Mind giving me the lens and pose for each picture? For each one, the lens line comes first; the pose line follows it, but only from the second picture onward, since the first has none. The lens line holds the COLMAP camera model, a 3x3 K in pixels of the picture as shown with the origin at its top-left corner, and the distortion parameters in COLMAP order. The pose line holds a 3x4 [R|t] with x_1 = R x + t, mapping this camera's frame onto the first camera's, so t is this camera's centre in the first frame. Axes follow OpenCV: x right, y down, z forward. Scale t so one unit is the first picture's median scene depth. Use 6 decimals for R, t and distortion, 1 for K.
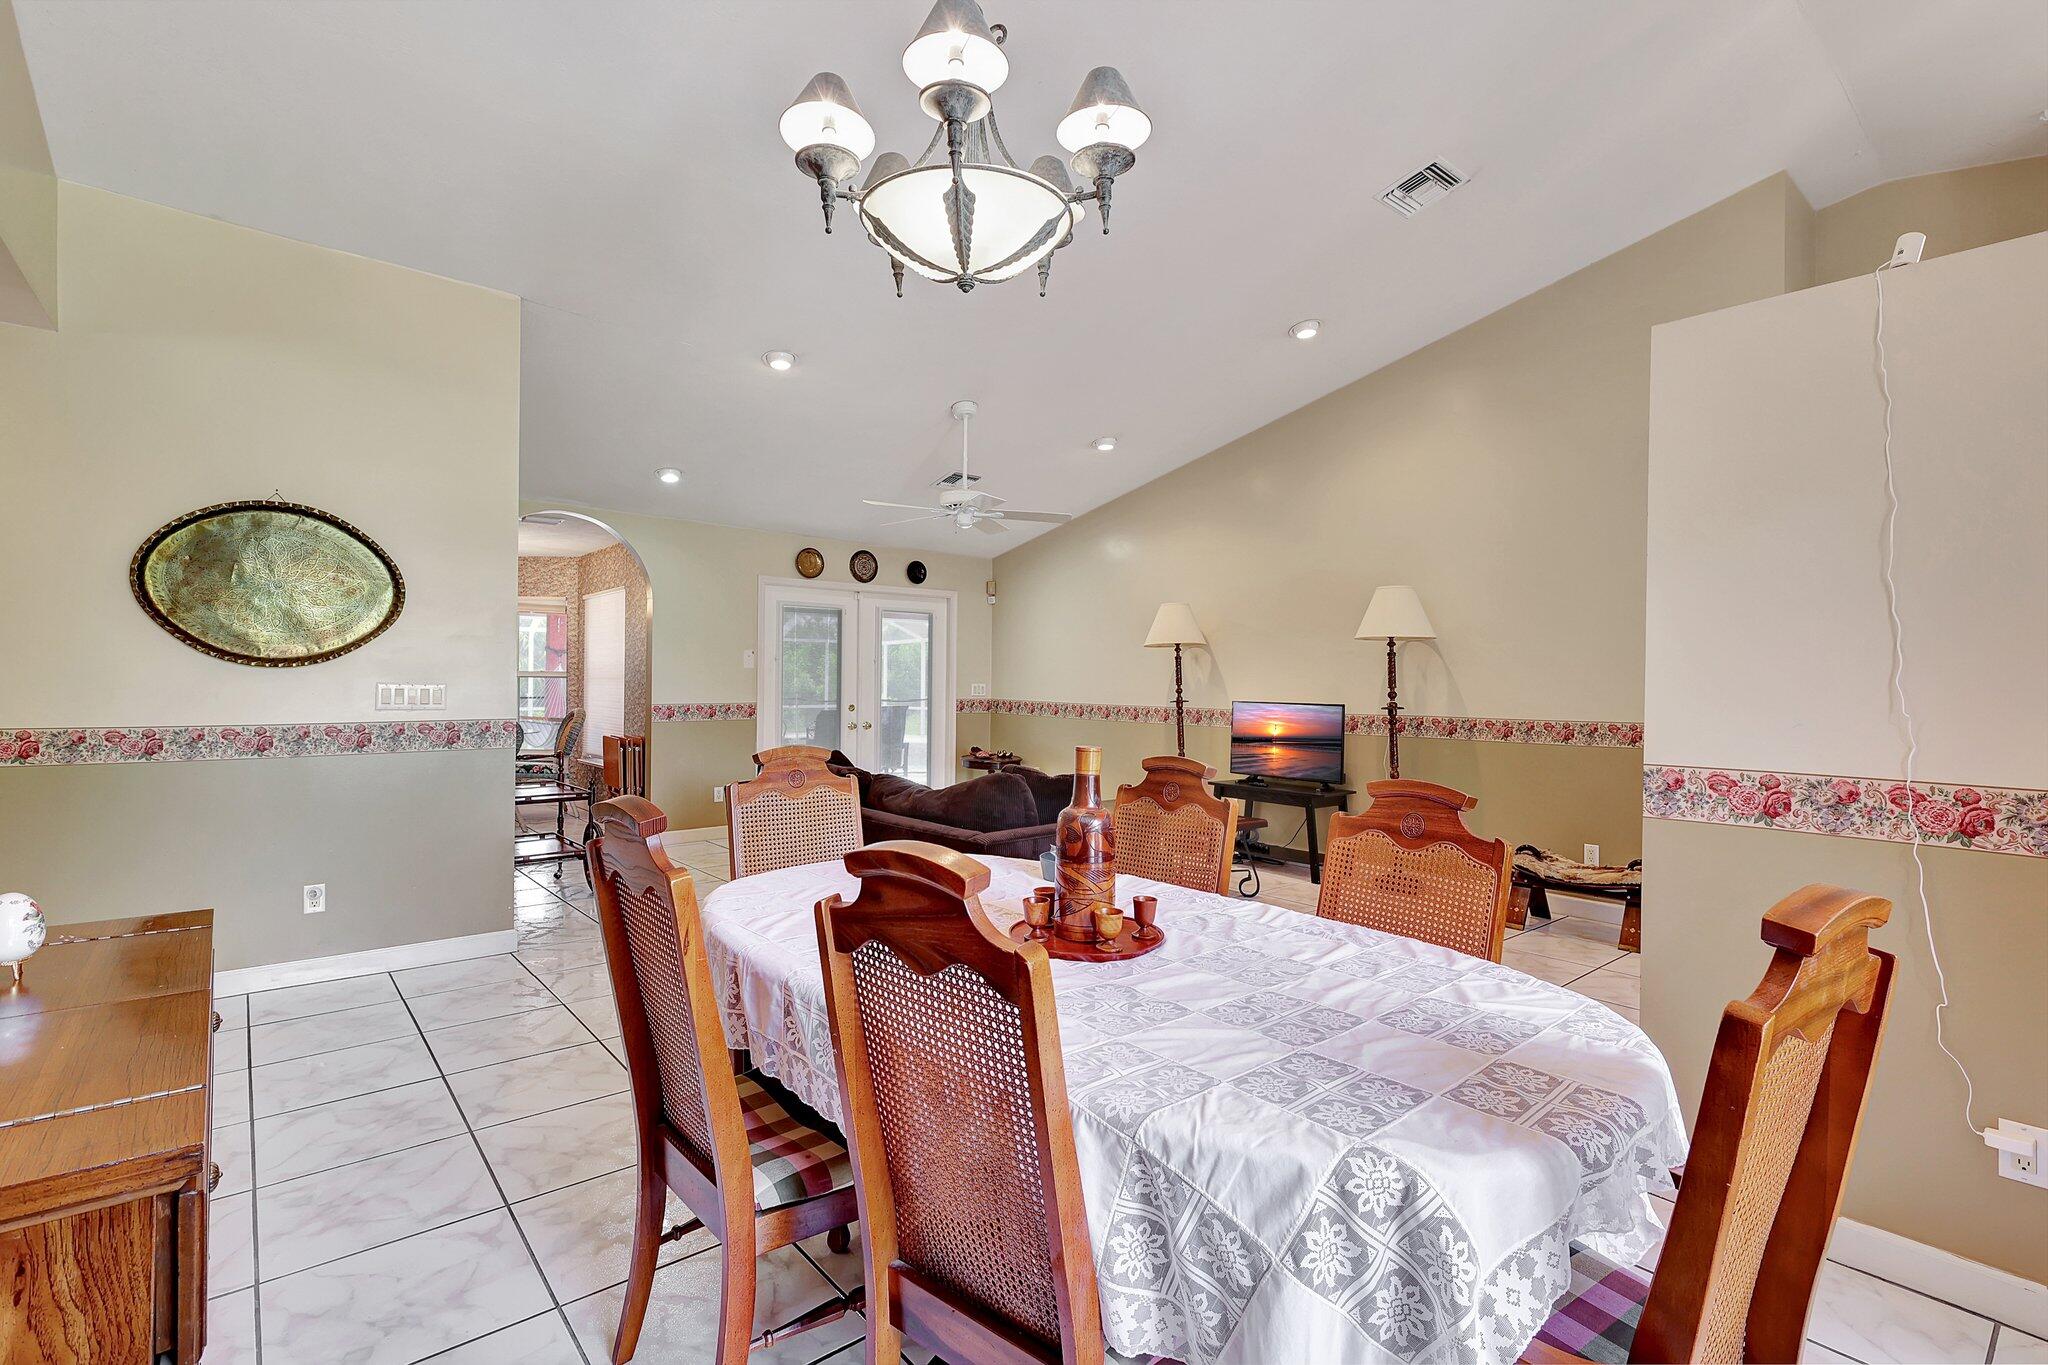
lens RADIAL K [[949.7, 0, 1043.4], [0, 949.7, 668.8], [0, 0, 1]] dist [-0.000505, 0.002105]
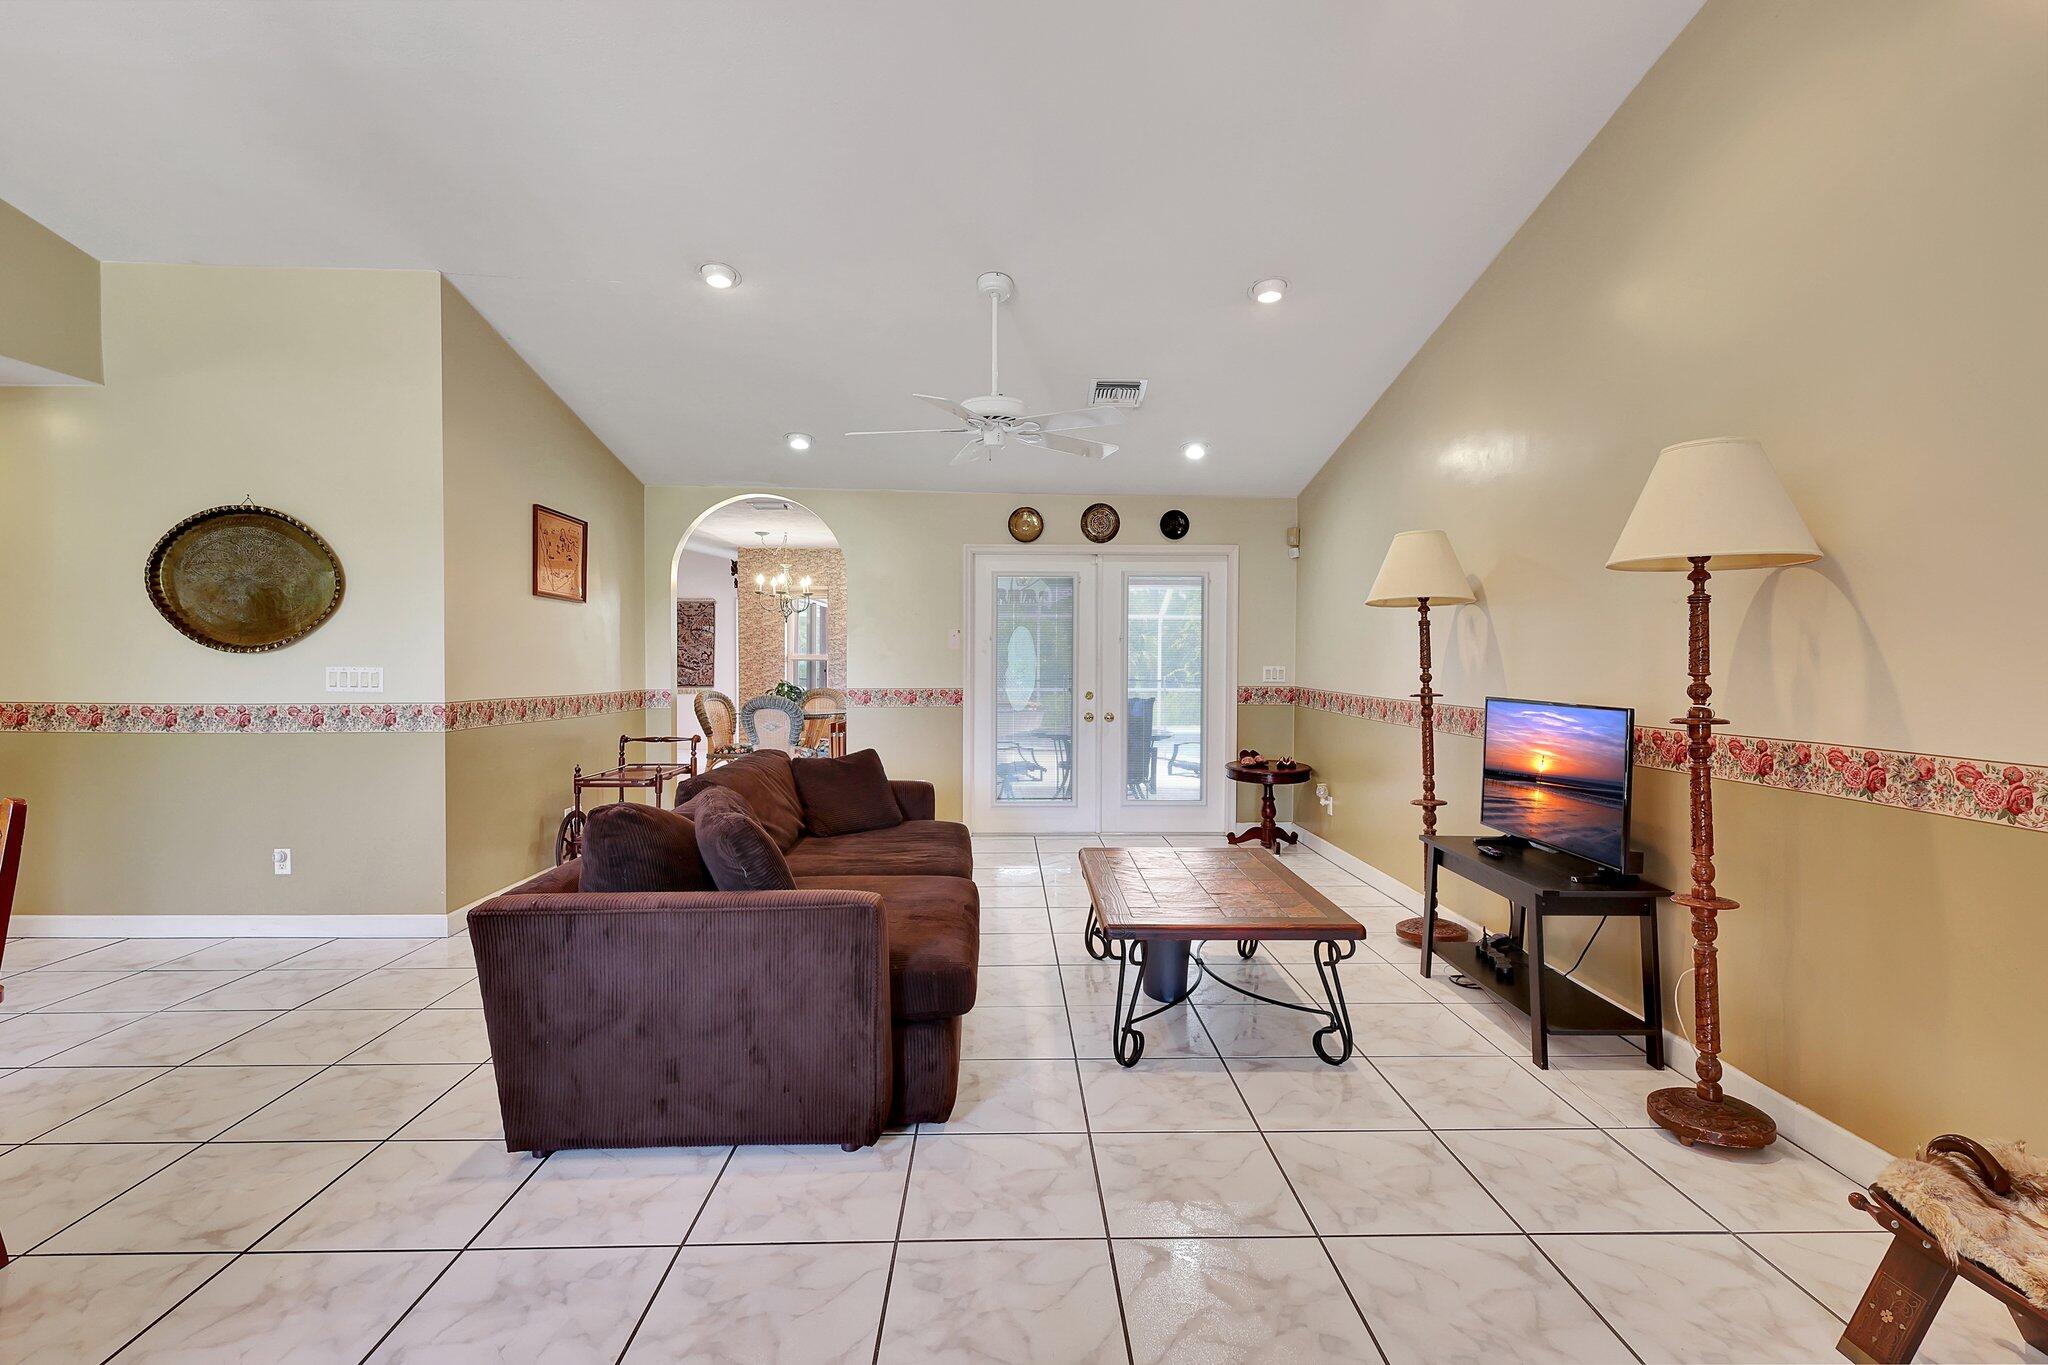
lens RADIAL K [[949.7, 0, 1028.7], [0, 949.7, 674.0], [0, 0, 1]] dist [-0.000505, 0.002105]
pose [[0.774957, 0.003609, -0.632003, 0.364902], [0.011405, 0.999741, 0.019694, 0.007031], [0.631911, -0.022470, 0.774715, 0.418848]]
